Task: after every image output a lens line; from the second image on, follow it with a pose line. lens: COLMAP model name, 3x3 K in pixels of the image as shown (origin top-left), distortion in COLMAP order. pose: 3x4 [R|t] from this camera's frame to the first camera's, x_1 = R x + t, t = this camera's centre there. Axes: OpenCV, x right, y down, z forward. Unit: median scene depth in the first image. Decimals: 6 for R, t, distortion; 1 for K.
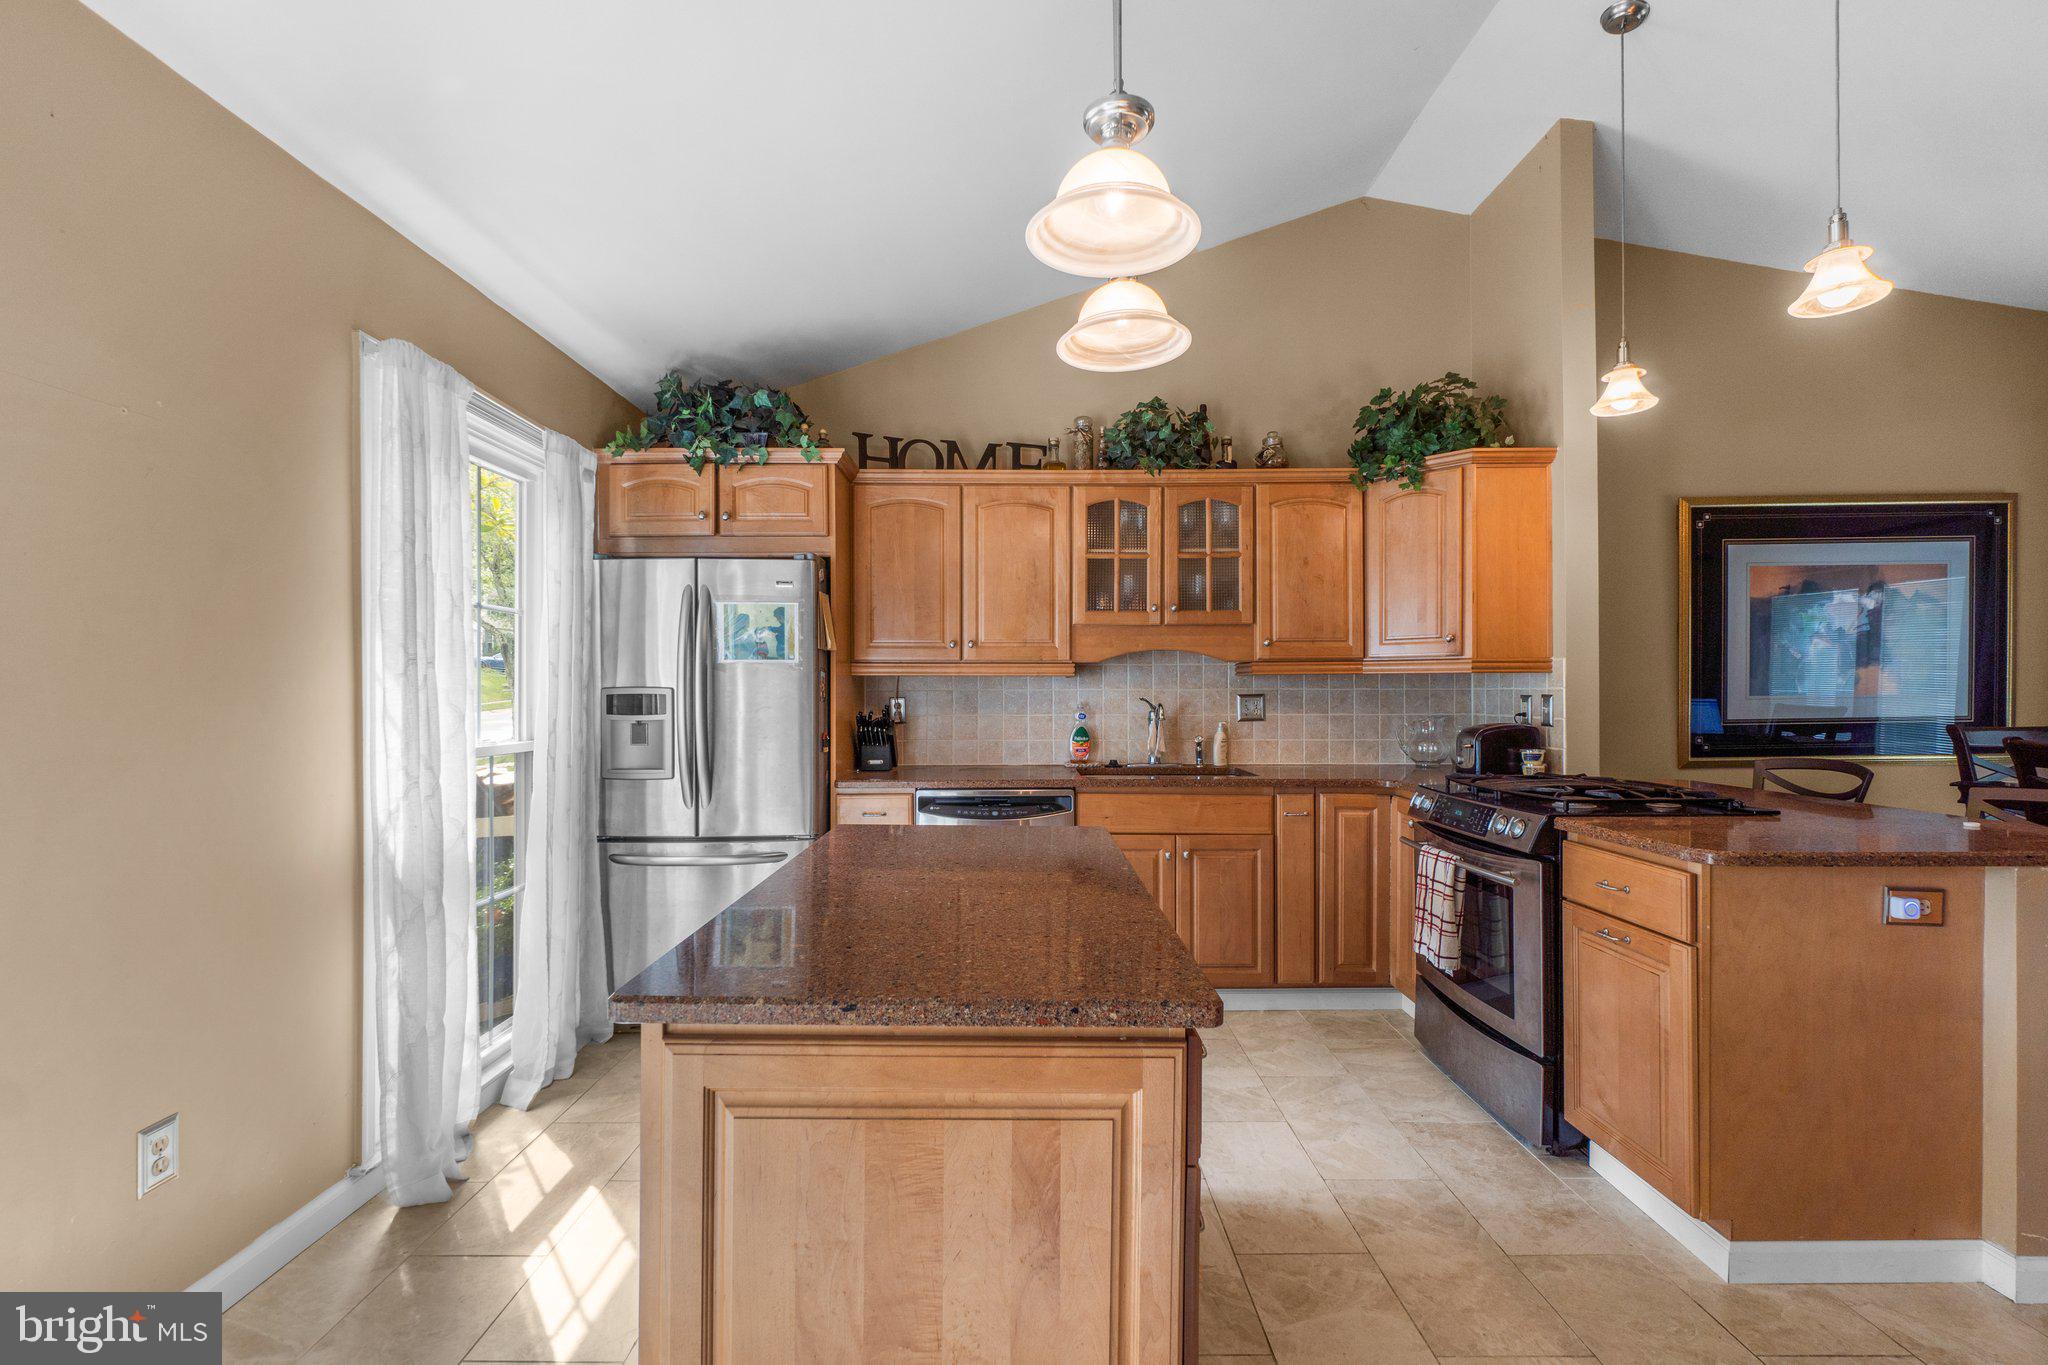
lens RADIAL K [[888.0, 0, 1029.9], [0, 888.0, 698.3], [0, 0, 1]] dist [-0.004099, 0.001757]
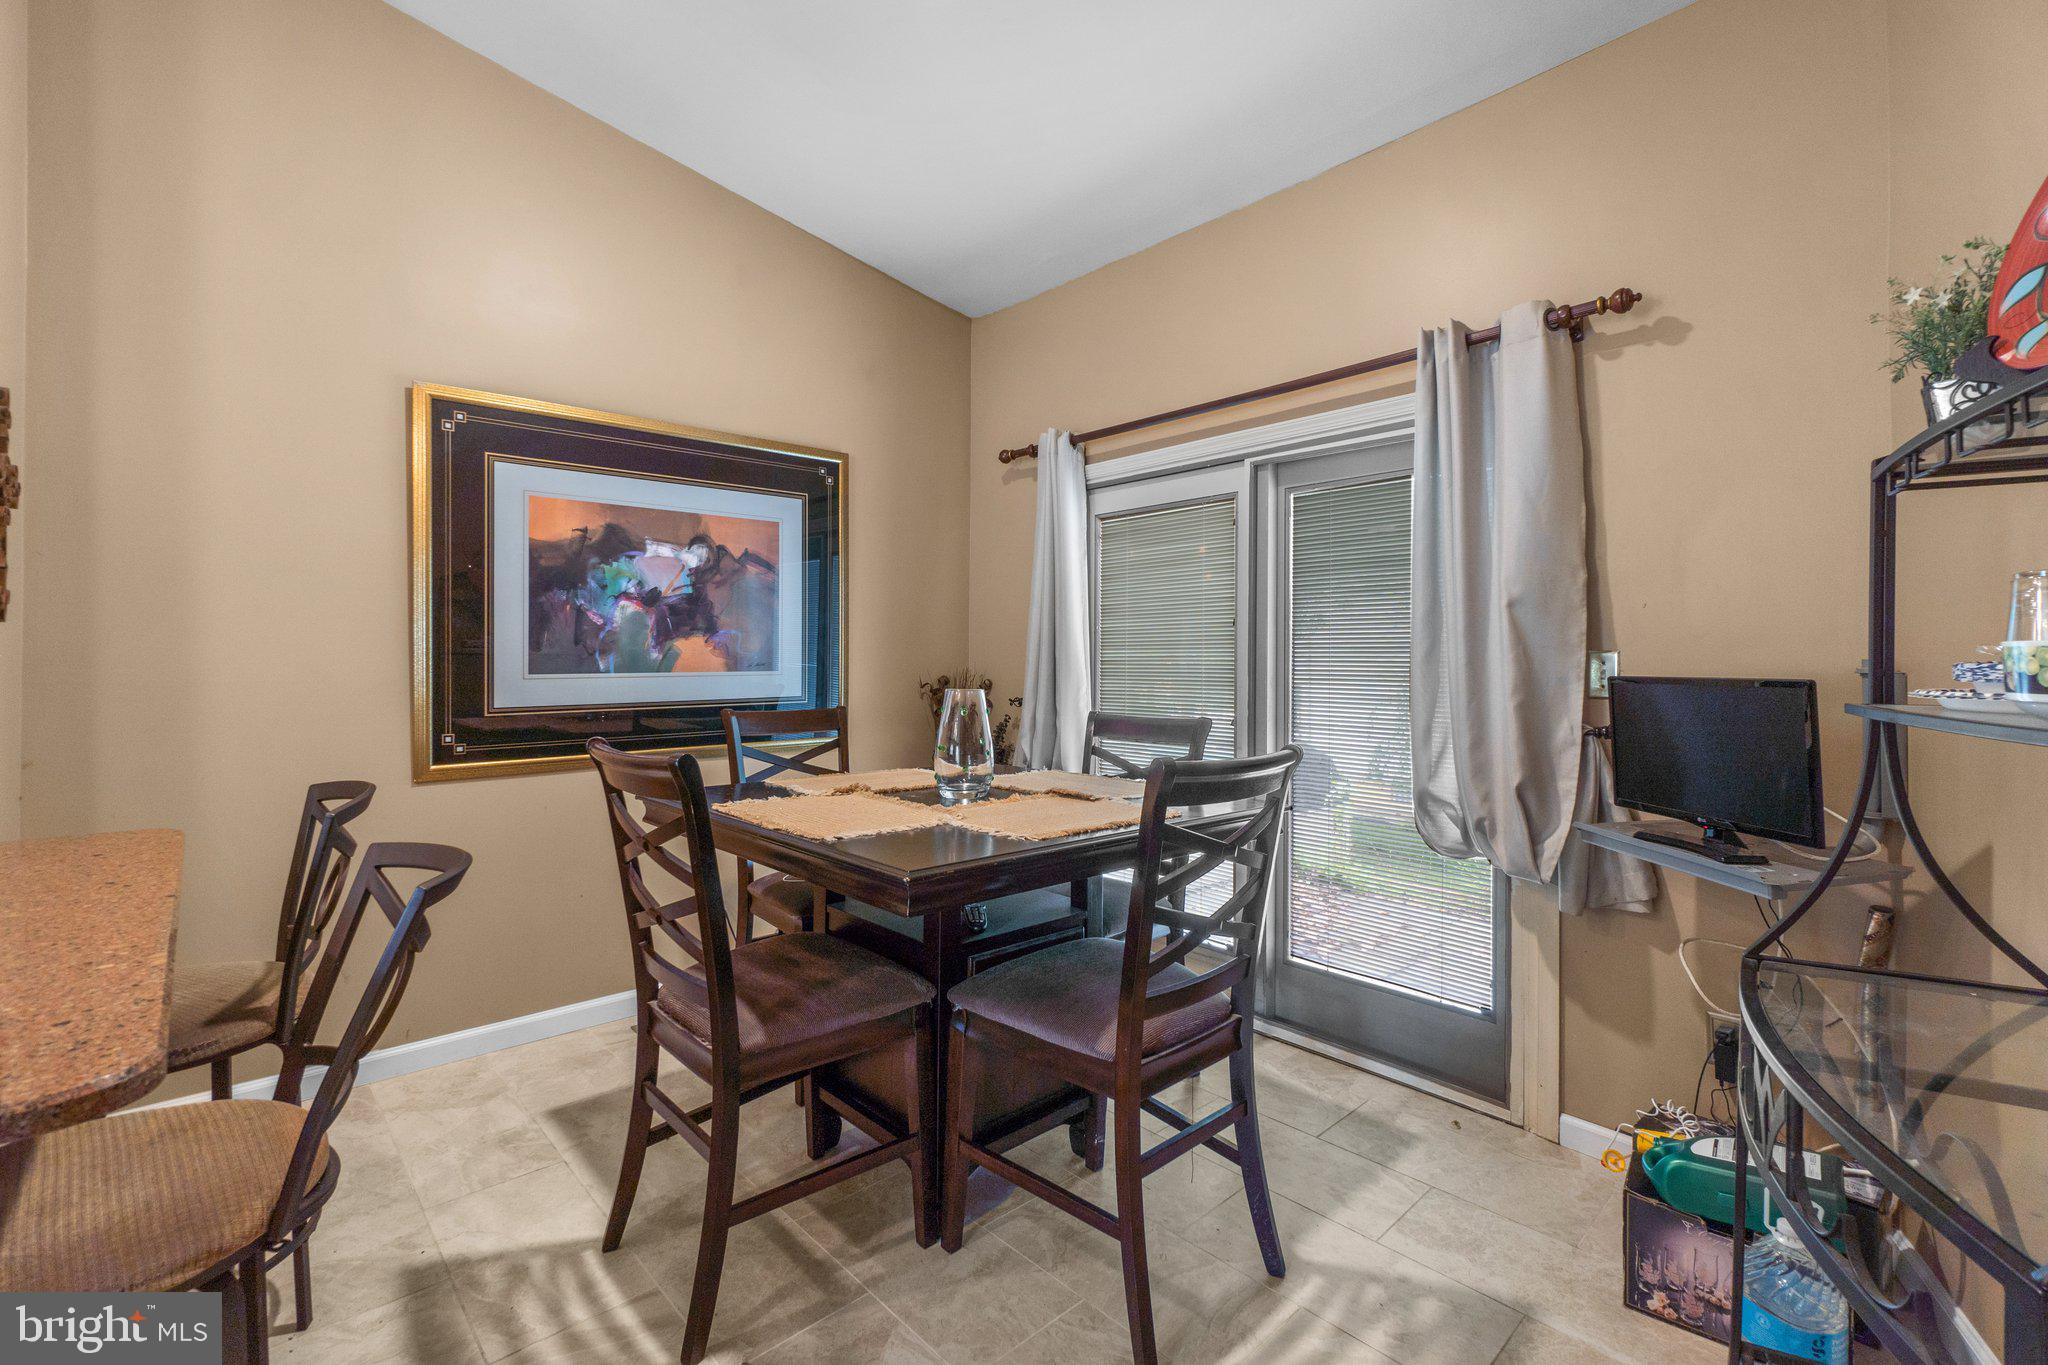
lens RADIAL K [[888.0, 0, 1013.1], [0, 888.0, 664.6], [0, 0, 1]] dist [-0.004099, 0.001757]
pose [[0.744723, 0.006240, 0.667345, 0.735080], [-0.000823, 0.999964, -0.008432, -0.005635], [-0.667373, 0.005730, 0.744701, 0.231066]]
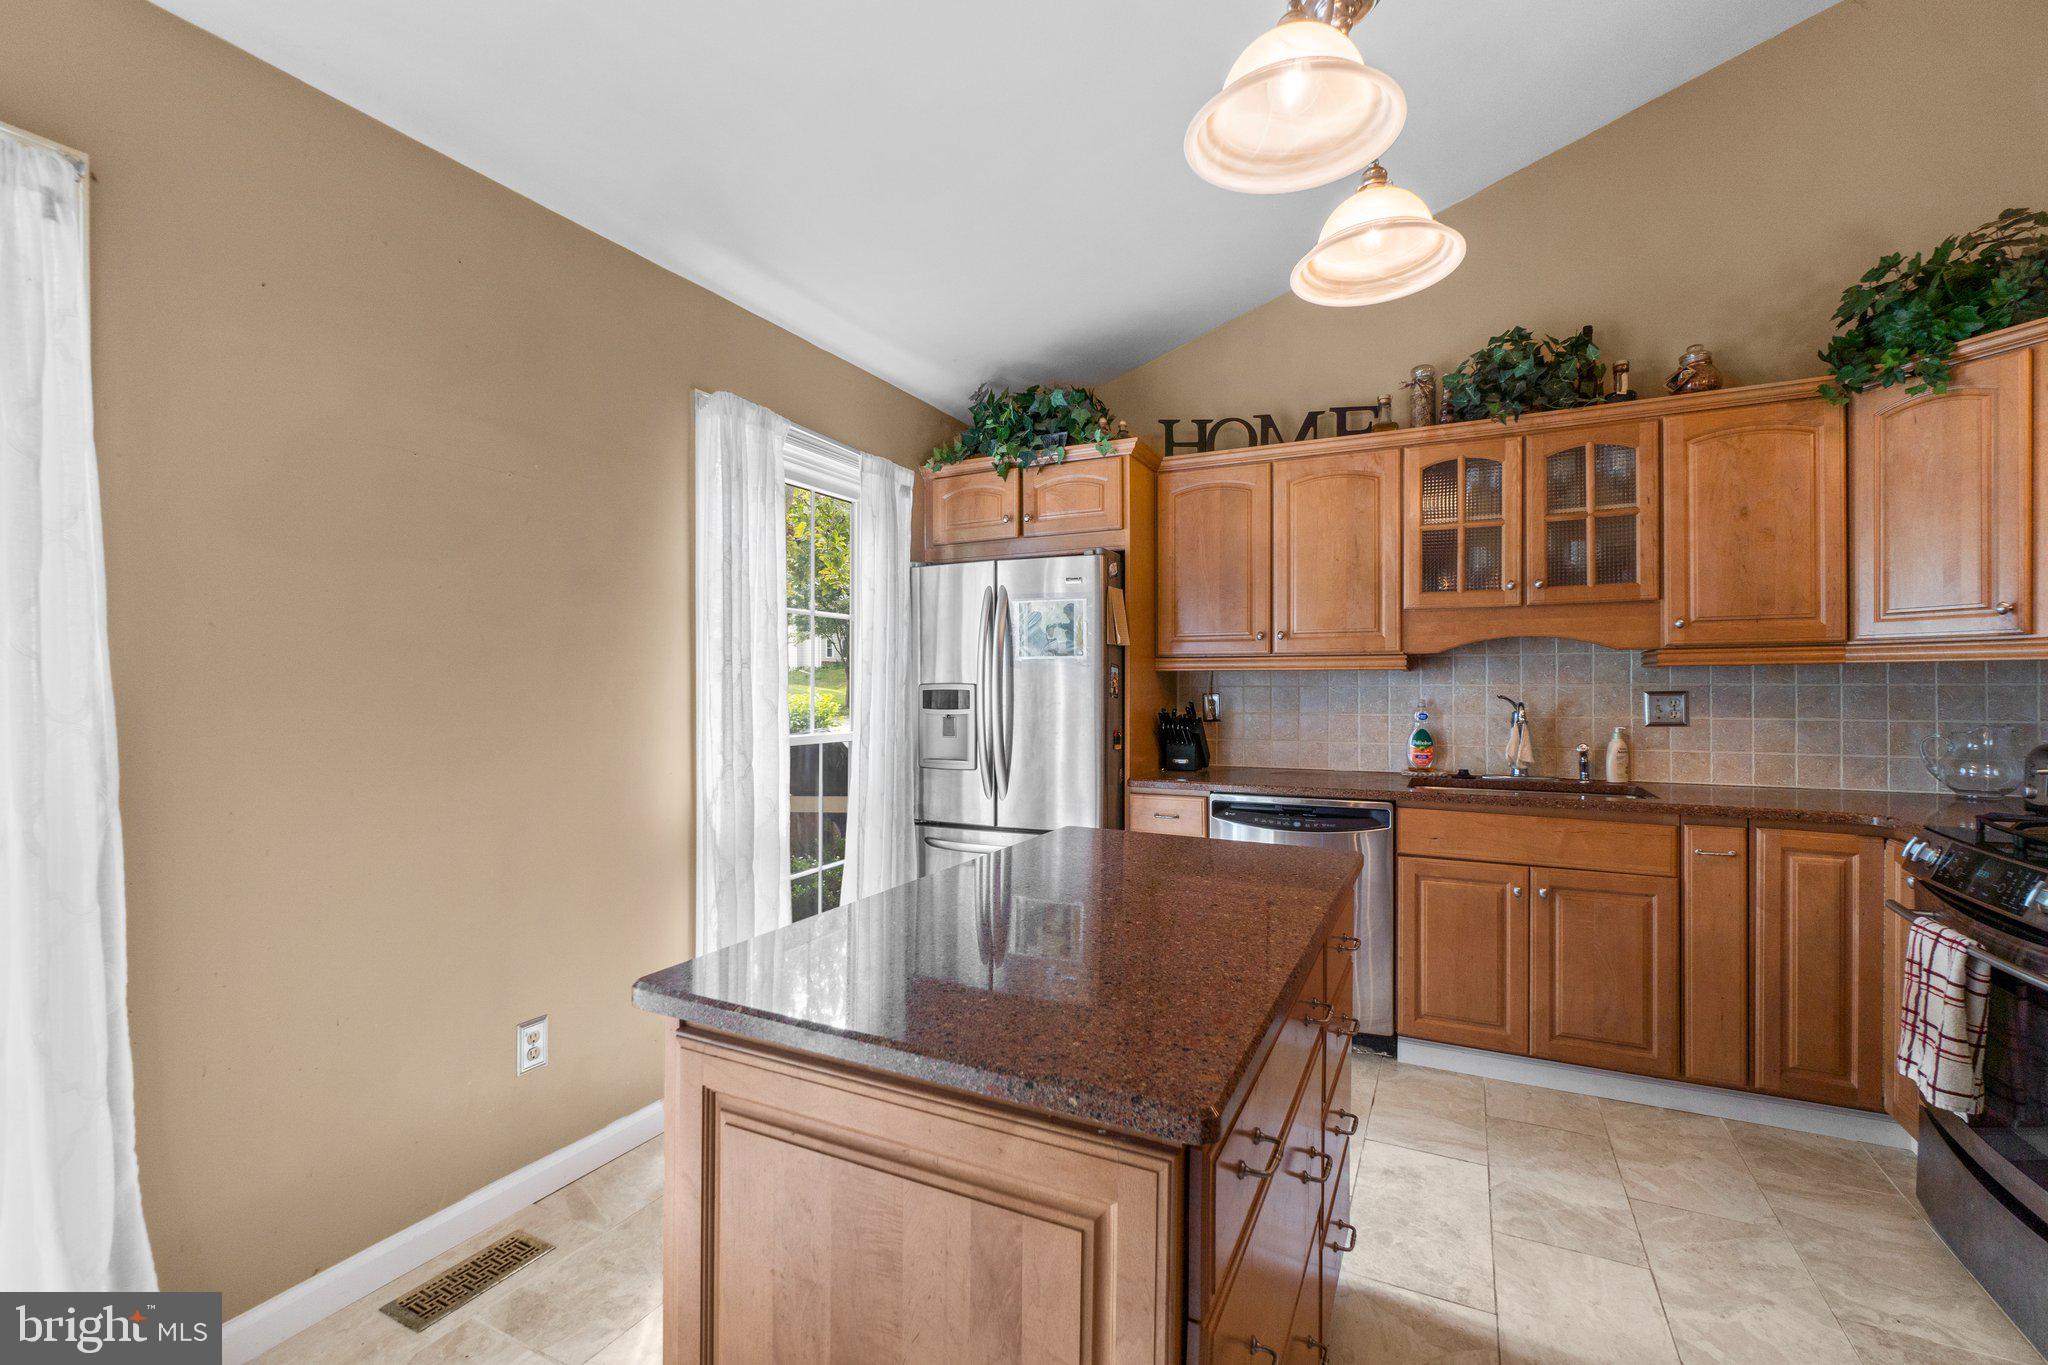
lens RADIAL K [[888.0, 0, 1028.9], [0, 888.0, 688.9], [0, 0, 1]] dist [-0.004099, 0.001757]
pose [[0.892877, 0.001604, -0.450298, 0.120360], [-0.003537, 0.999988, -0.003452, -0.002406], [0.450287, 0.004675, 0.892872, 0.078886]]
